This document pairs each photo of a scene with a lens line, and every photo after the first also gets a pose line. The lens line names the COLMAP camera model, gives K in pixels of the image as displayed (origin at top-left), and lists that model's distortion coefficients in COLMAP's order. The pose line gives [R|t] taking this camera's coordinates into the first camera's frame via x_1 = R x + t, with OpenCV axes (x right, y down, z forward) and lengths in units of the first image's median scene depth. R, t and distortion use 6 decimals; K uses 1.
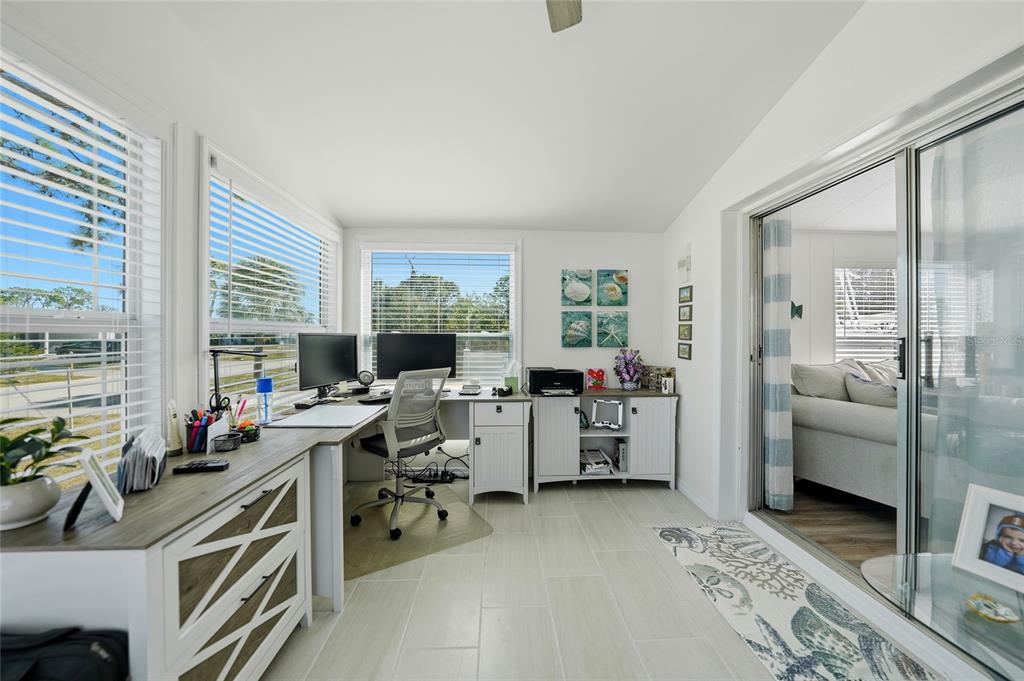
lens RADIAL K [[356.2, 0, 515.1], [0, 356.2, 337.8], [0, 0, 1]] dist [-0.026537, 0.006062]
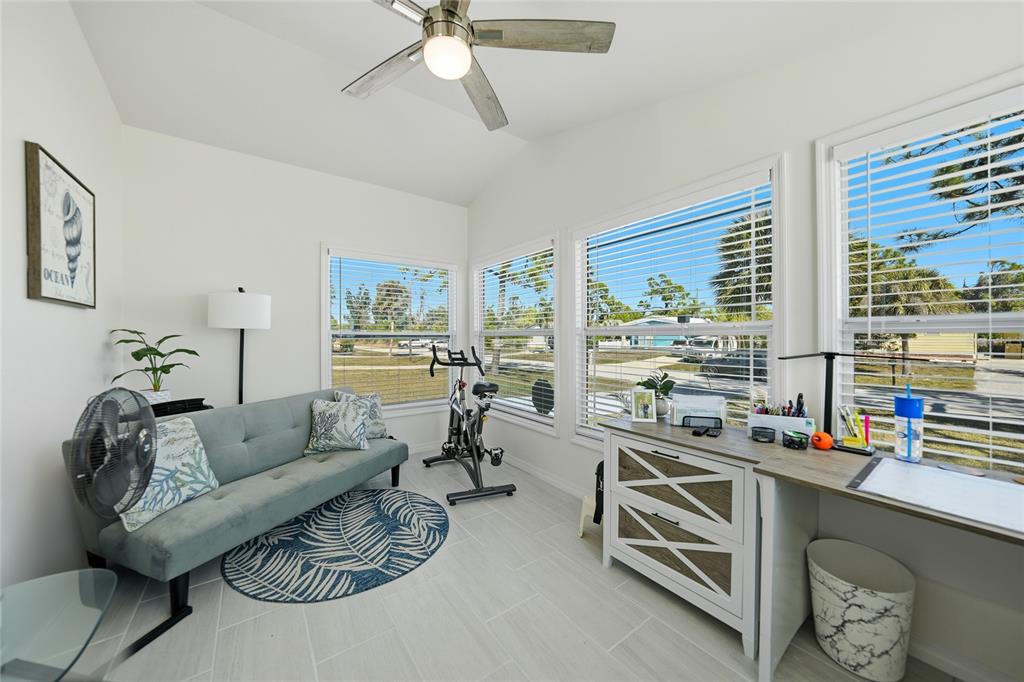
lens RADIAL K [[356.2, 0, 515.1], [0, 356.2, 338.3], [0, 0, 1]] dist [-0.026537, 0.006062]
pose [[-0.830329, 0.000823, -0.557272, 0.512717], [-0.002450, 0.999984, 0.005128, -0.008303], [0.557268, 0.005623, -0.830314, 1.733313]]
